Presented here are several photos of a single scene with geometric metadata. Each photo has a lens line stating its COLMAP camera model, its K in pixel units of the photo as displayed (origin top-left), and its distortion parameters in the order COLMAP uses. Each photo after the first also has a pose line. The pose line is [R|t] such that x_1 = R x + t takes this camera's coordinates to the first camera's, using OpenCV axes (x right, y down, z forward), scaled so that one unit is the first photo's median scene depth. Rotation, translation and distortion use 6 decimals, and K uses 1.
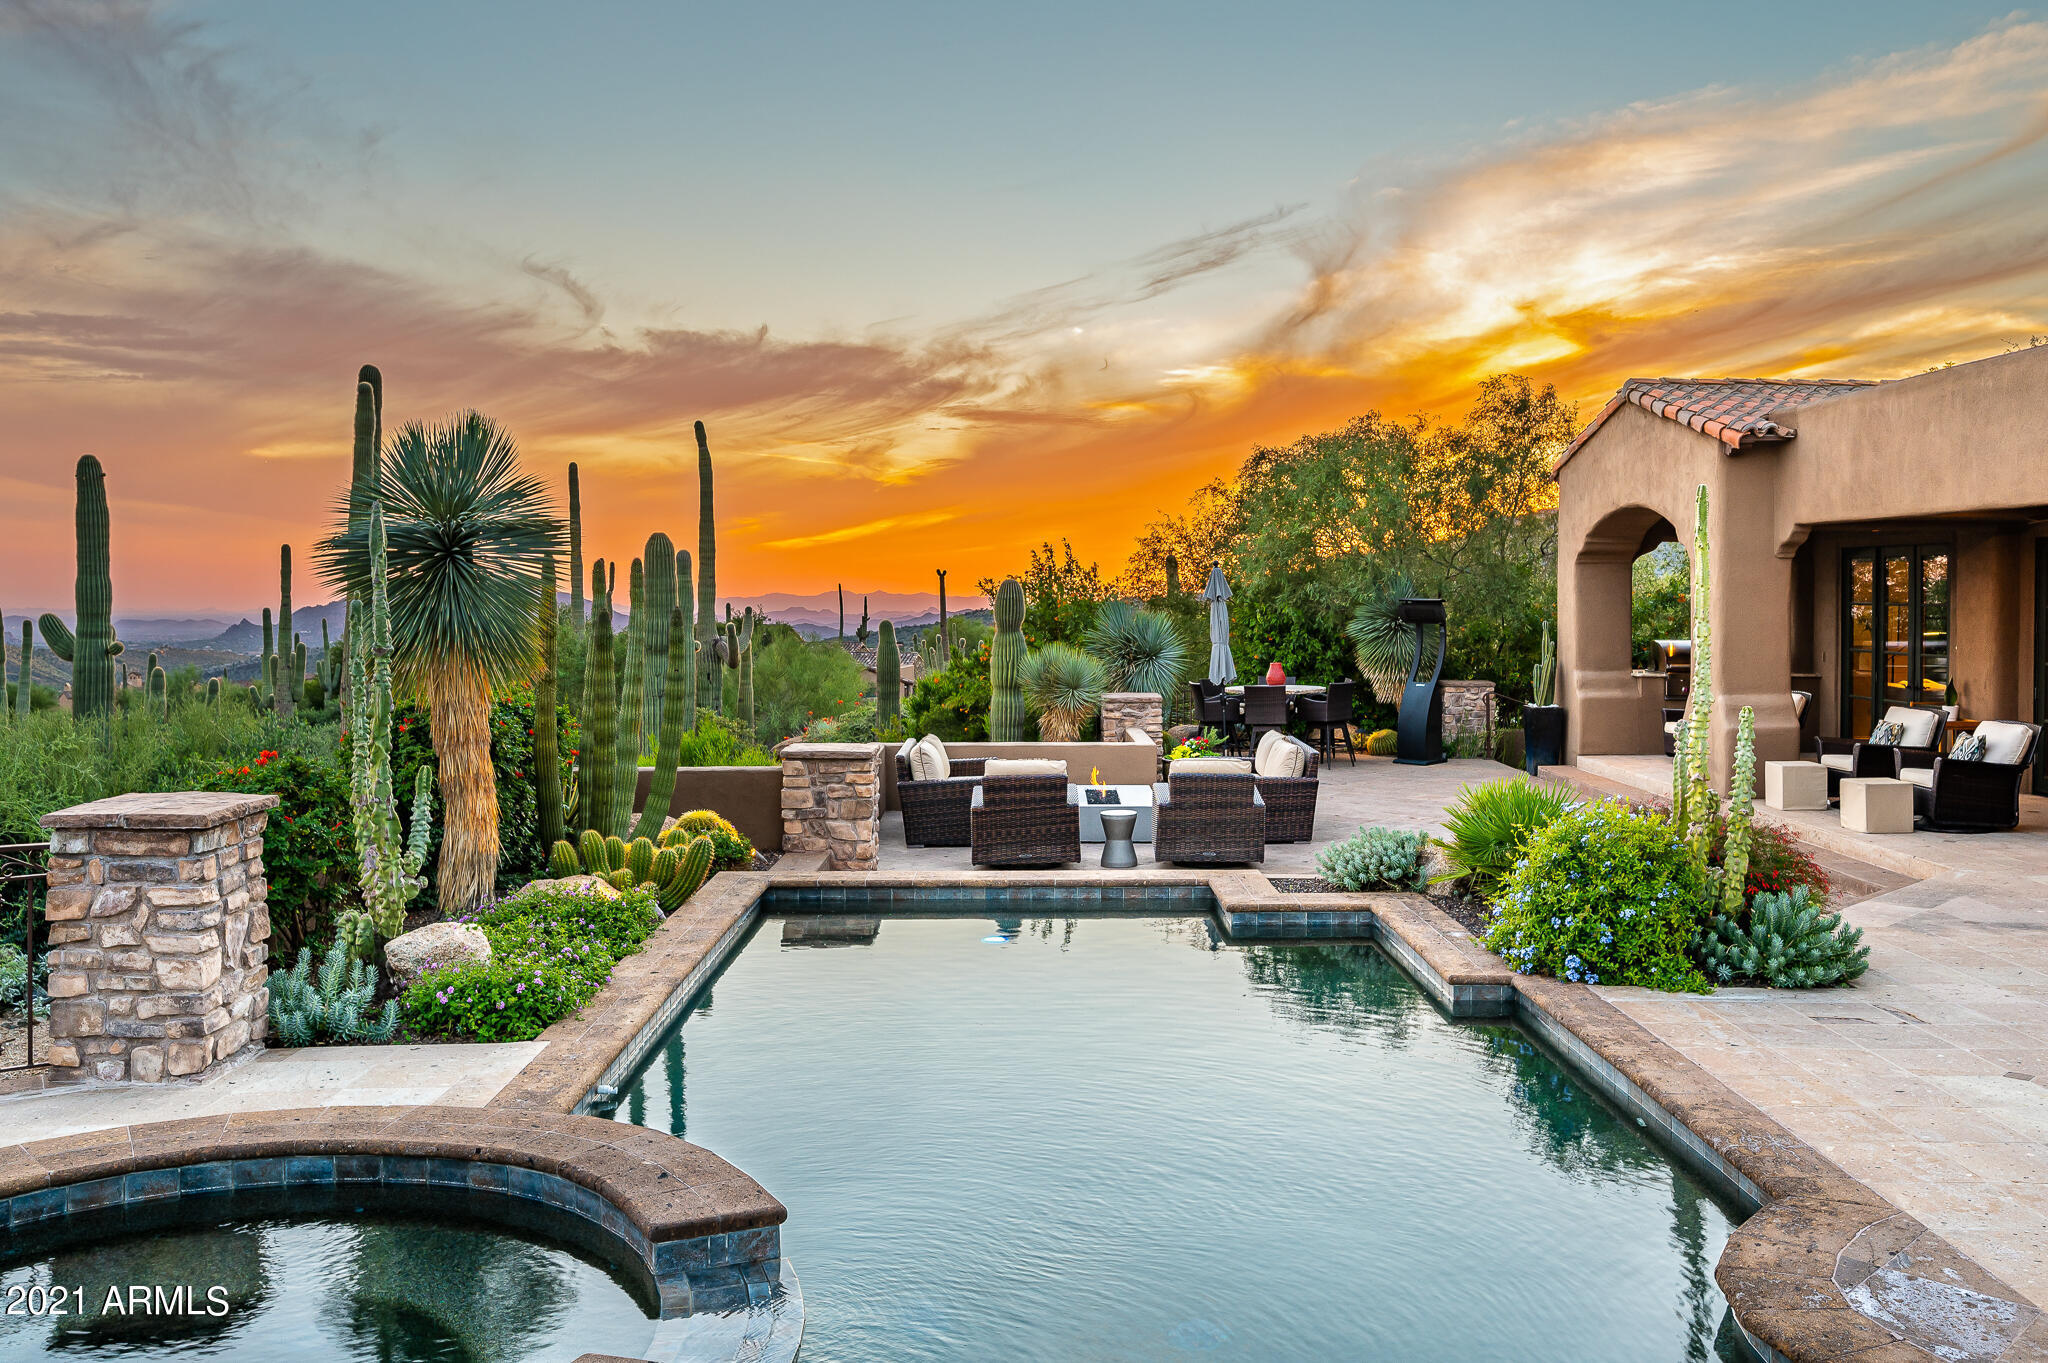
lens RADIAL K [[1726.9, 0, 1090.6], [0, 1726.9, 613.0], [0, 0, 1]] dist [-0.001943, -0.003205]
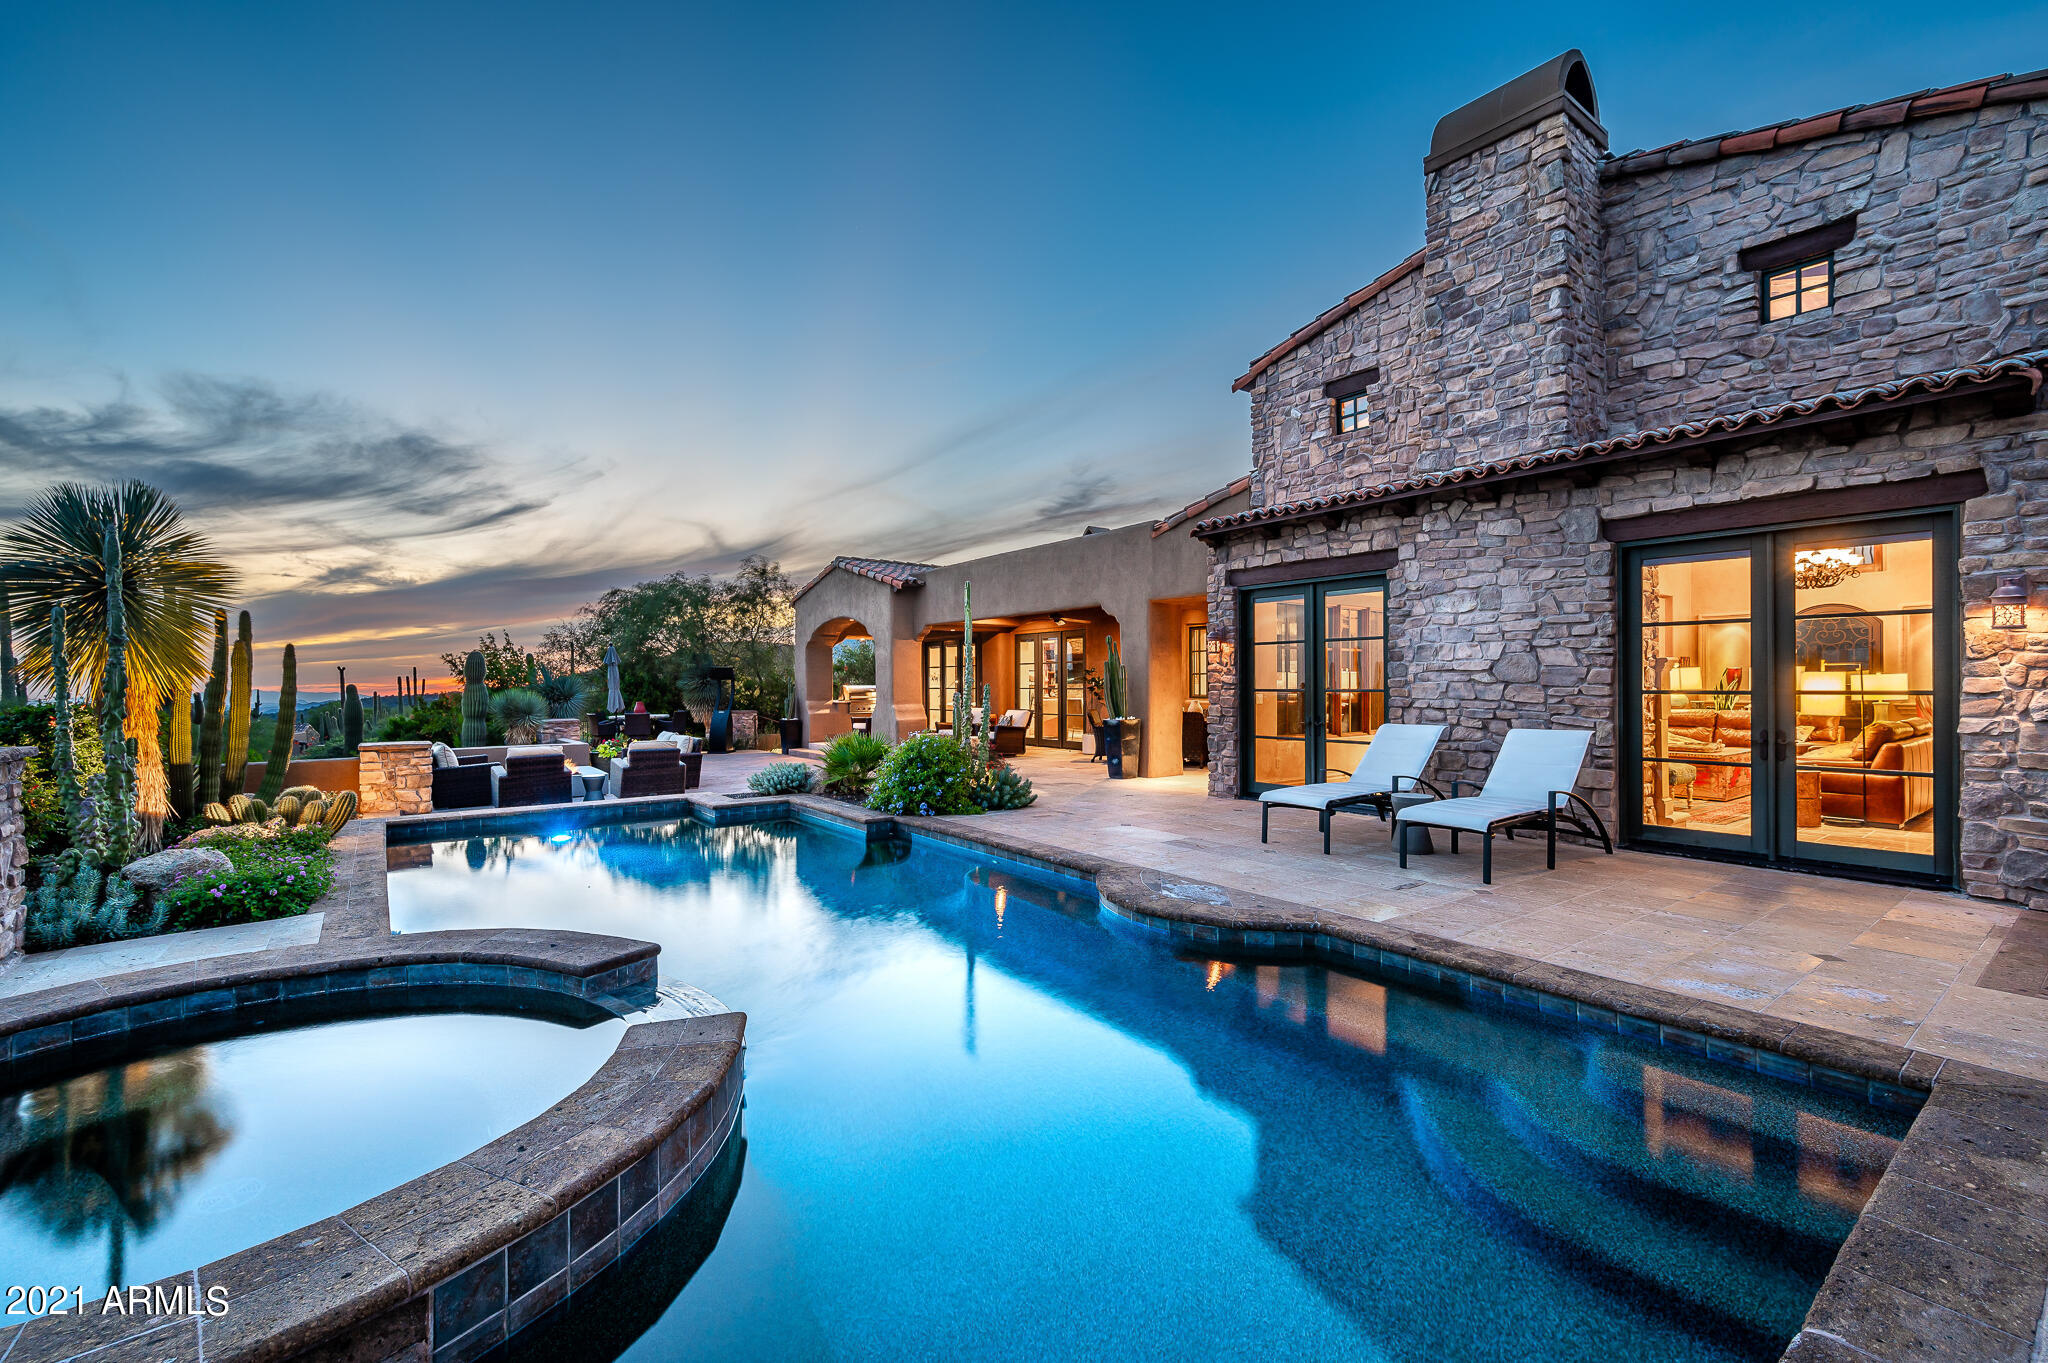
lens RADIAL K [[858.7, 0, 1024.0], [0, 858.7, 681.5], [0, 0, 1]] dist [-0.000093, 0.000151]
pose [[0.821057, -0.006055, 0.570814, -0.176776], [0.015616, 0.999808, -0.011857, 0.056543], [-0.570633, 0.018649, 0.820994, 0.070683]]
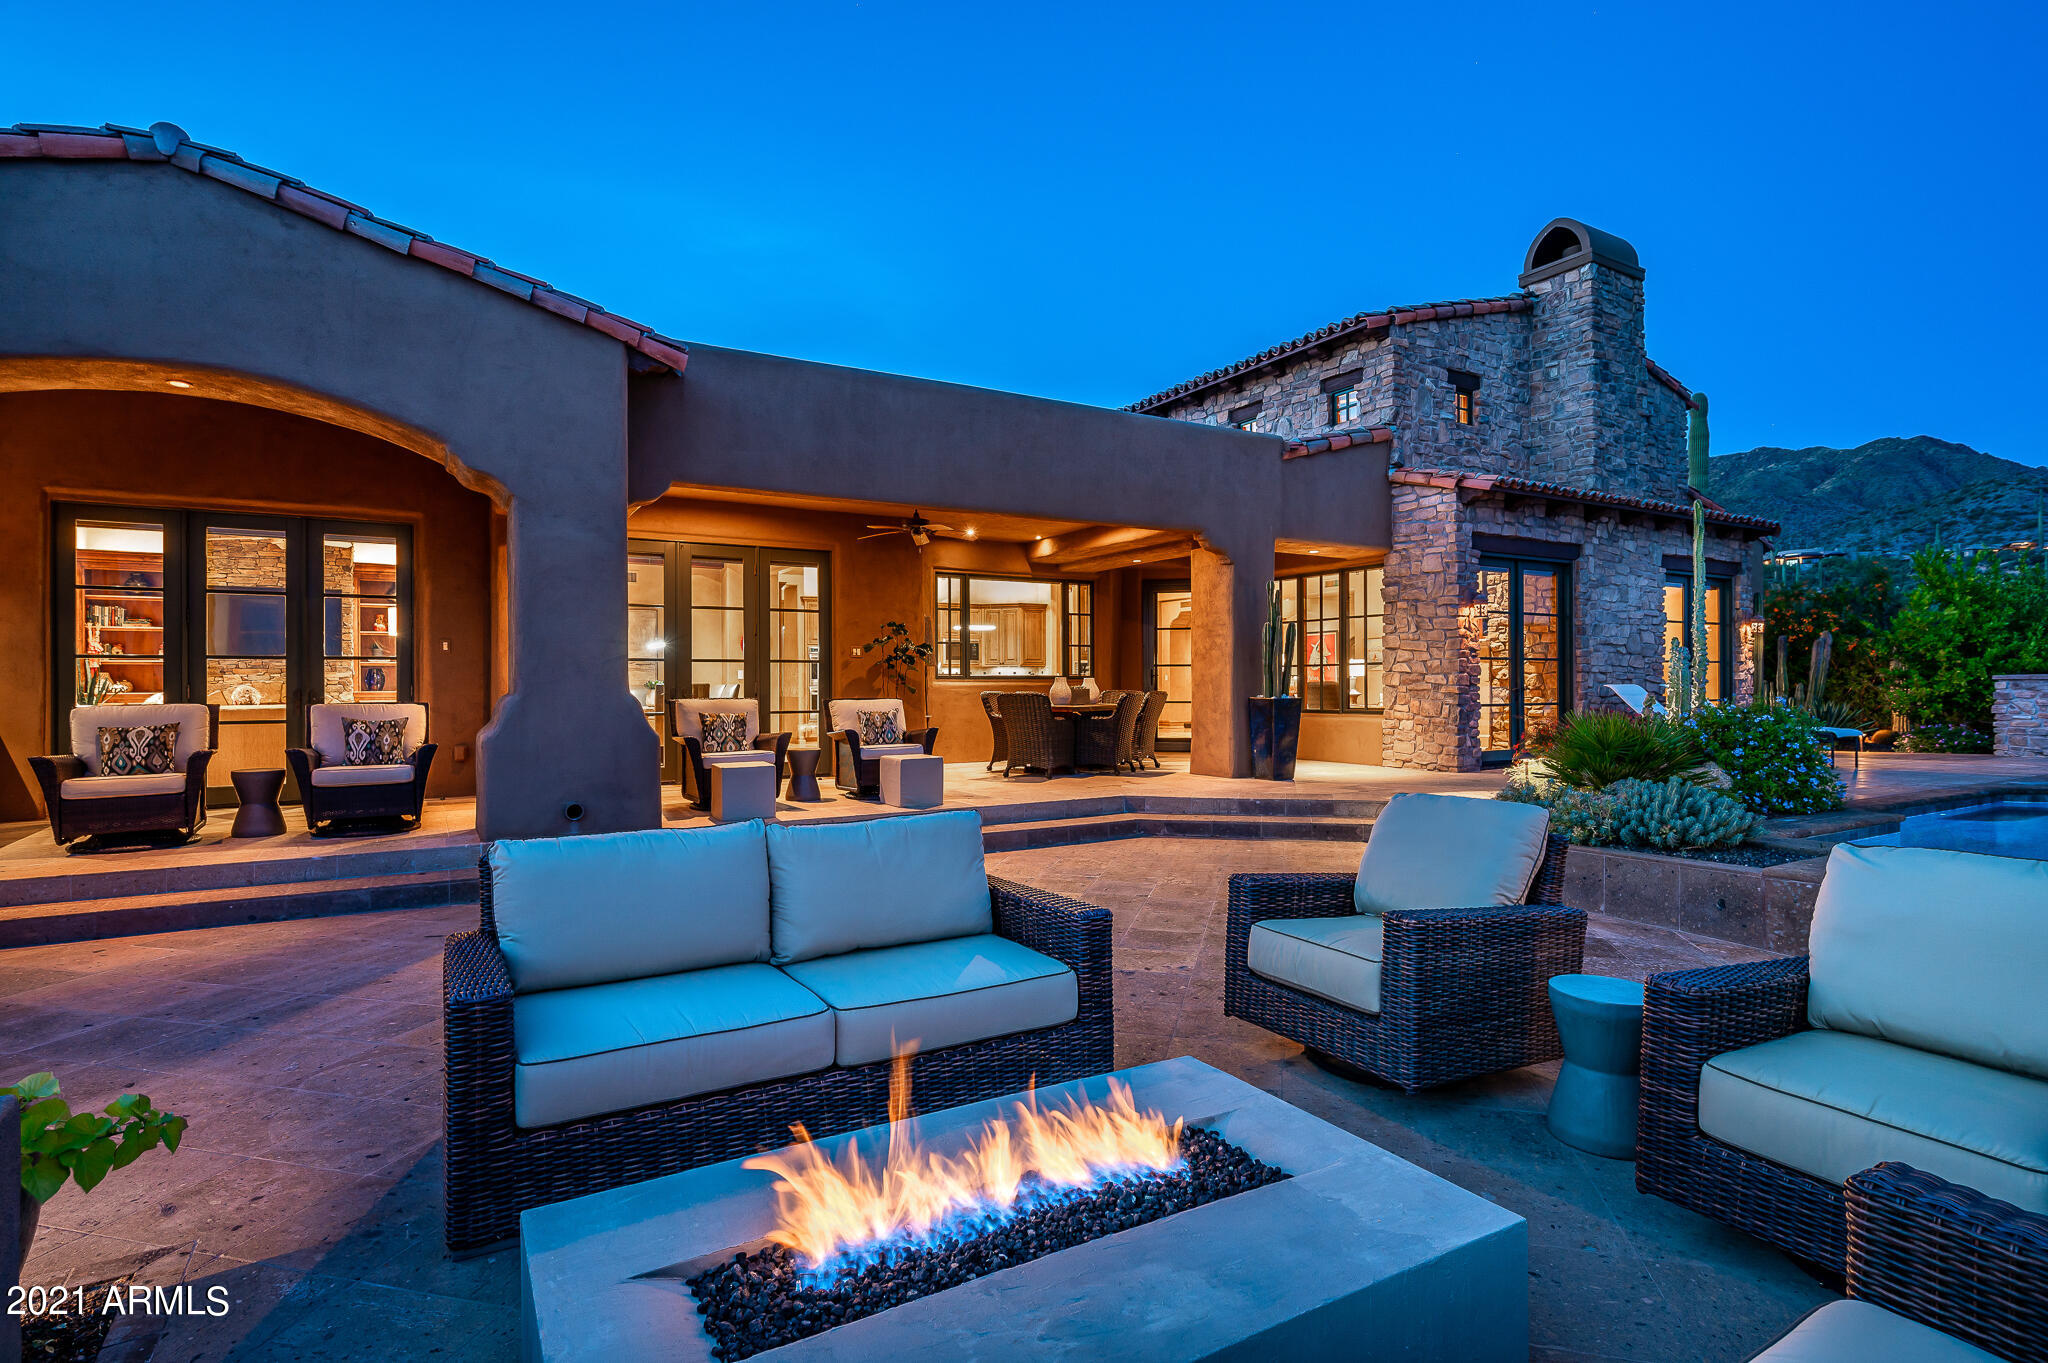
lens RADIAL K [[1030.1, 0, 1024.0], [0, 1030.1, 681.5], [0, 0, 1]] dist [-0.000142, 0.000930]
pose [[-0.474473, -0.003264, 0.880264, -0.182154], [0.011617, 0.999883, 0.009969, 0.068618], [-0.880194, 0.014956, -0.474379, 1.773128]]
